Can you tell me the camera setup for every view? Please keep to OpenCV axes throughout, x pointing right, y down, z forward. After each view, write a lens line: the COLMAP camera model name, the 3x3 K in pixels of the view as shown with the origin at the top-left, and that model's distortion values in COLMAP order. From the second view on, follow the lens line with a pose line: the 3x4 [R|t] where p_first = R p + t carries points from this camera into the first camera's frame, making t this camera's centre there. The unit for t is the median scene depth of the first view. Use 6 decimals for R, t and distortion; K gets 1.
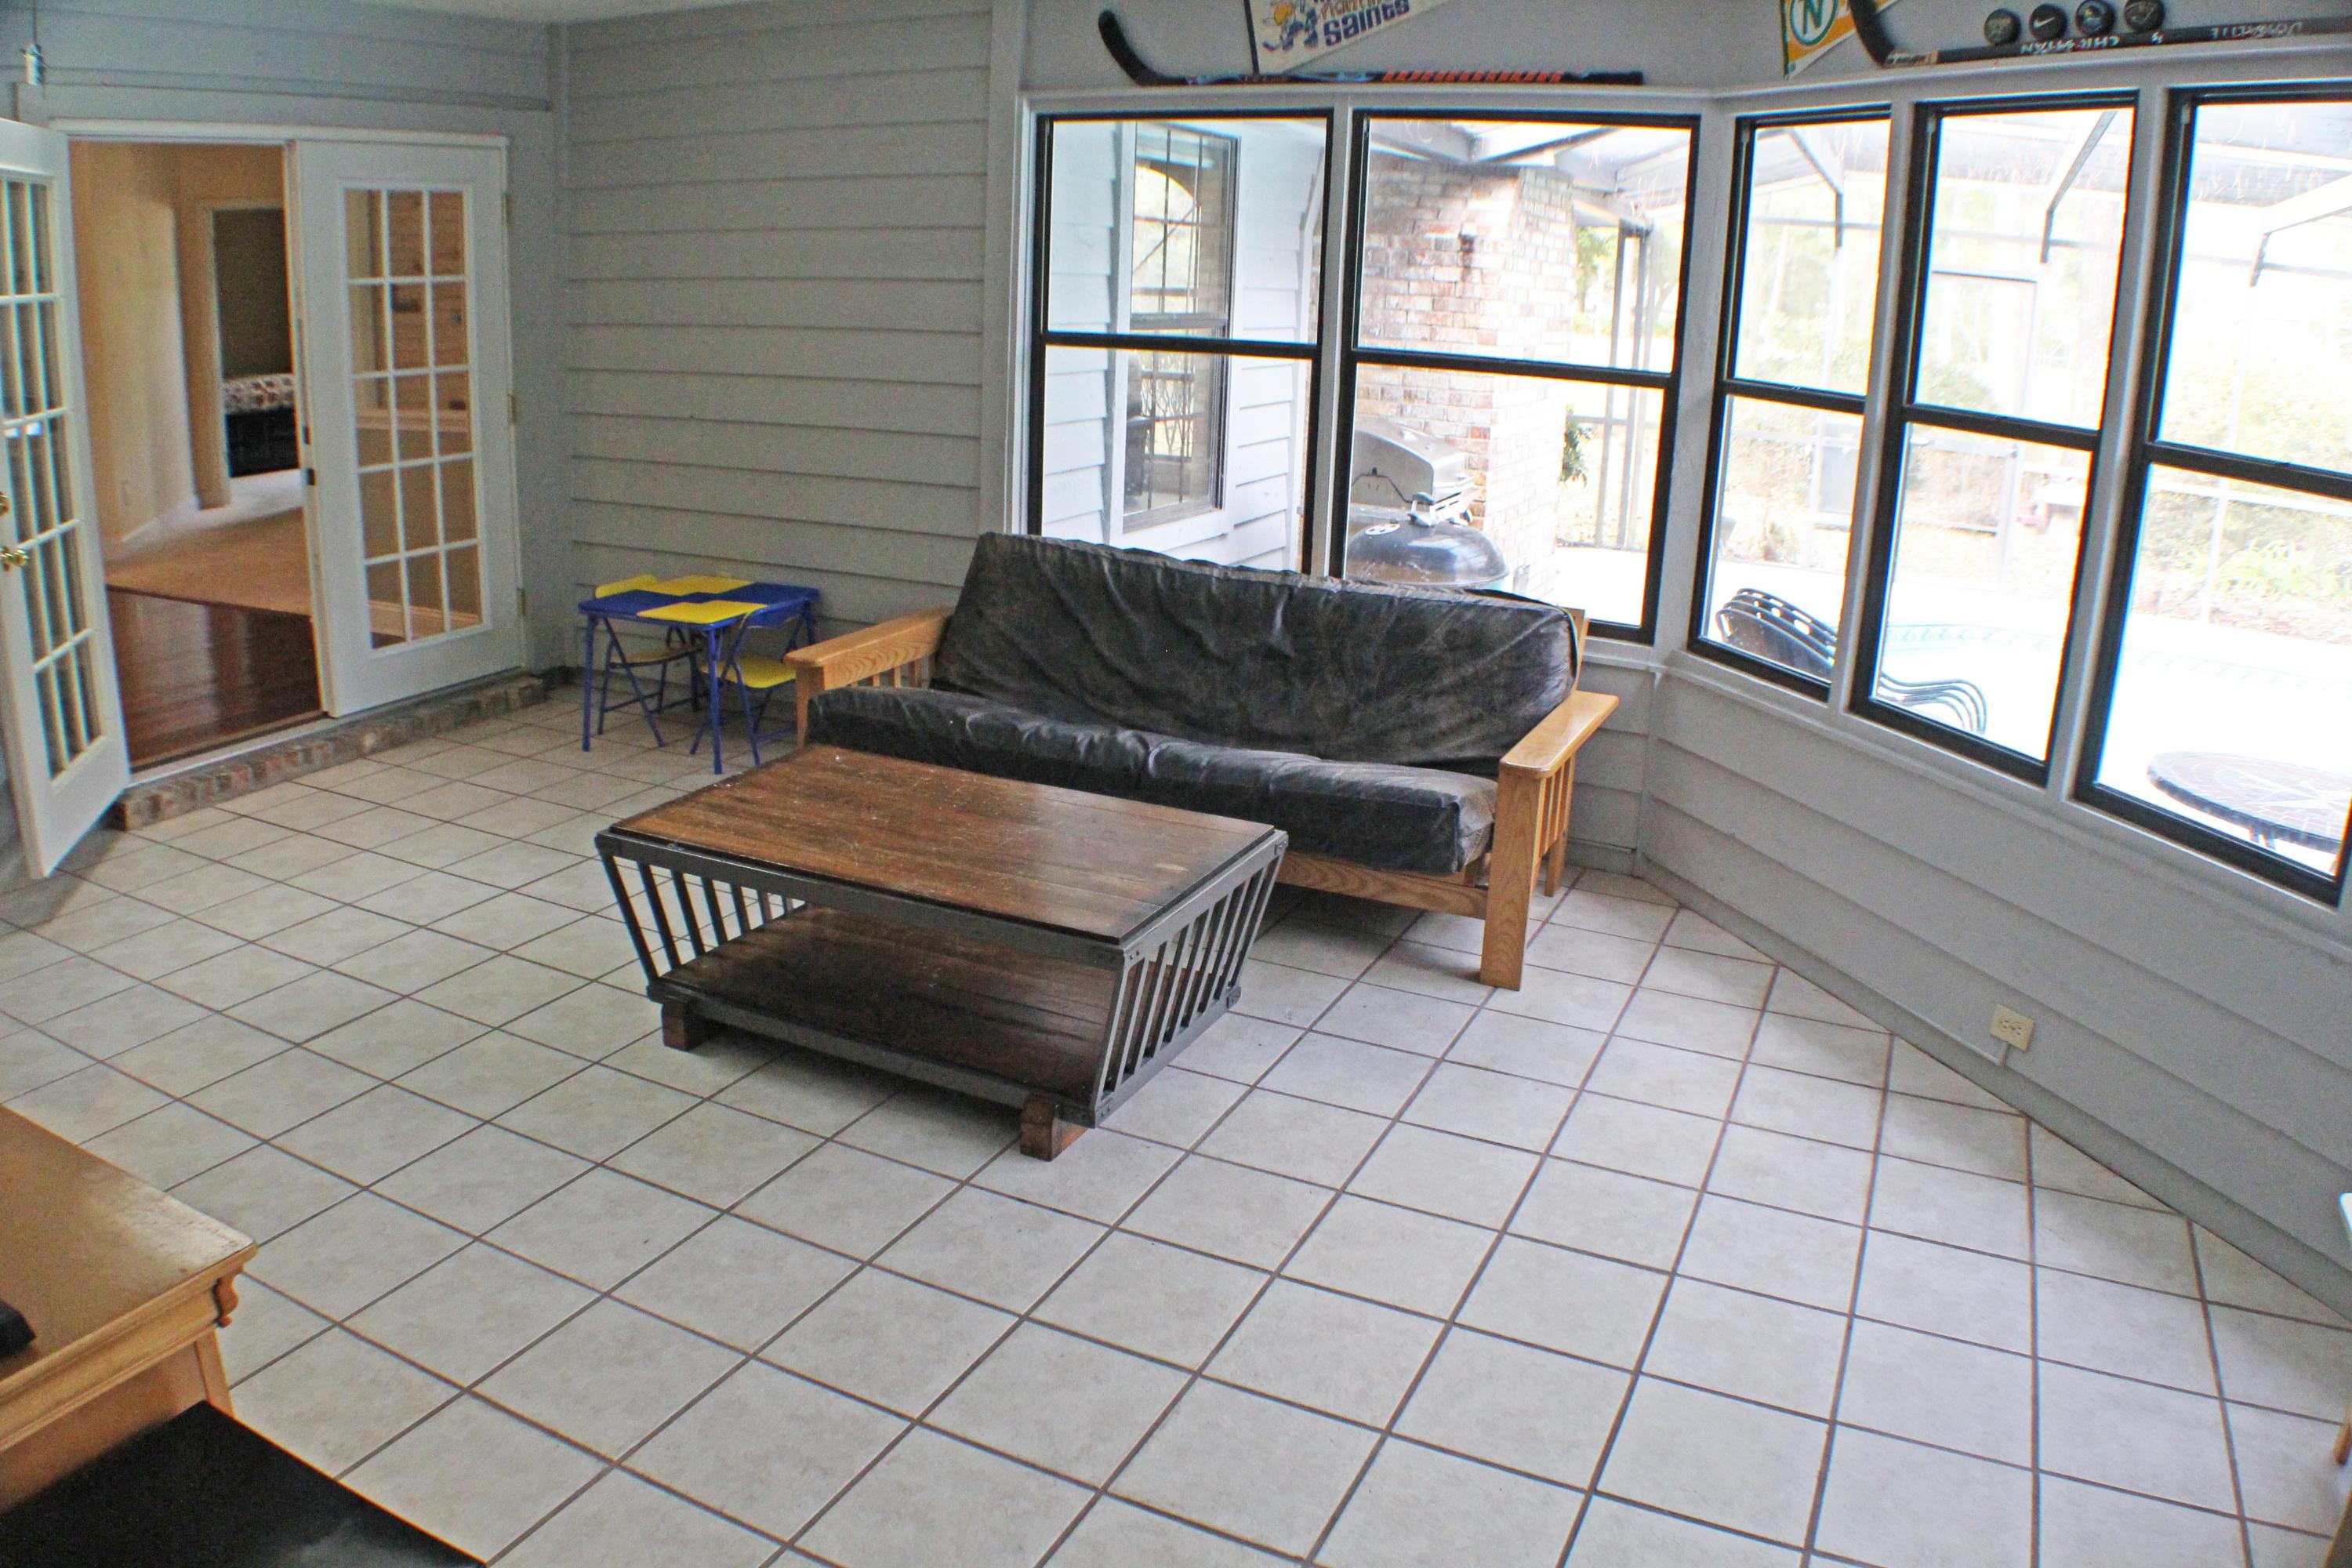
lens RADIAL K [[1740.5, 0, 1176.0], [0, 1740.5, 784.0], [0, 0, 1]] dist [-0.265147, 0.127033]
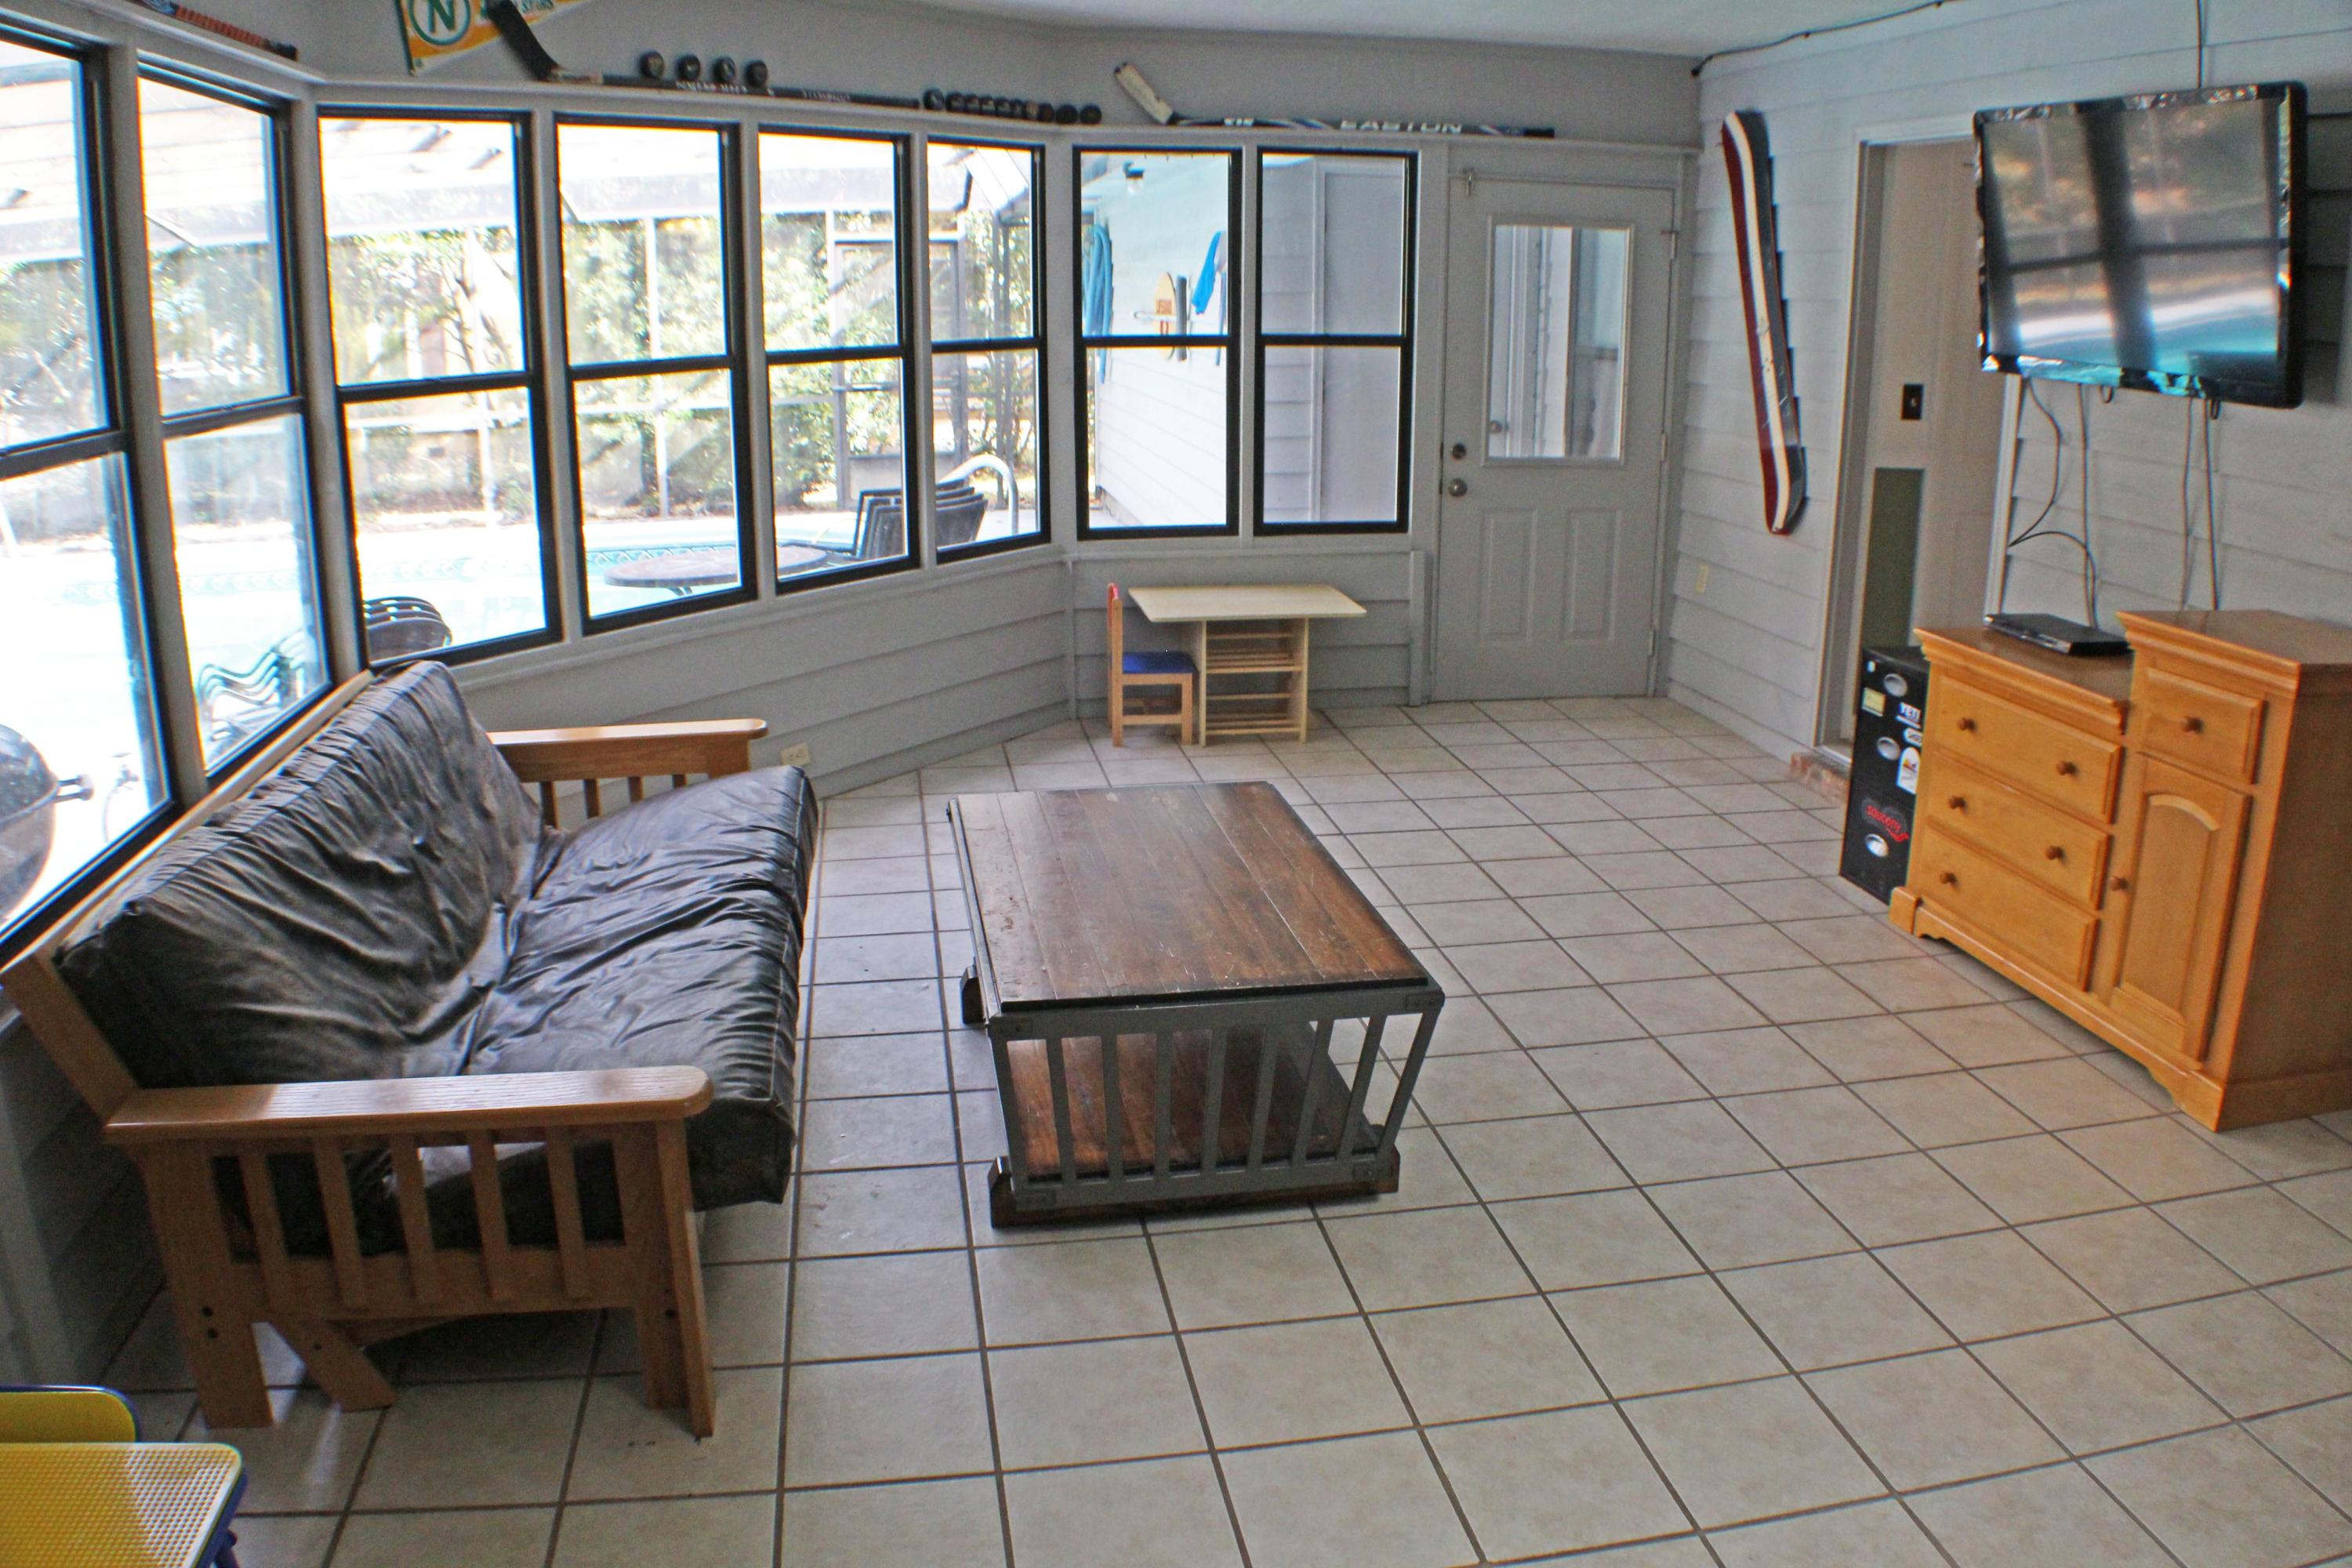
lens RADIAL K [[1740.5, 0, 1176.0], [0, 1740.5, 784.0], [0, 0, 1]] dist [-0.265147, 0.127033]
pose [[-0.587174, -0.261262, 0.766139, -0.920950], [0.208599, 0.865674, 0.455077, -0.483343], [-0.782121, 0.427025, -0.453802, 1.510595]]
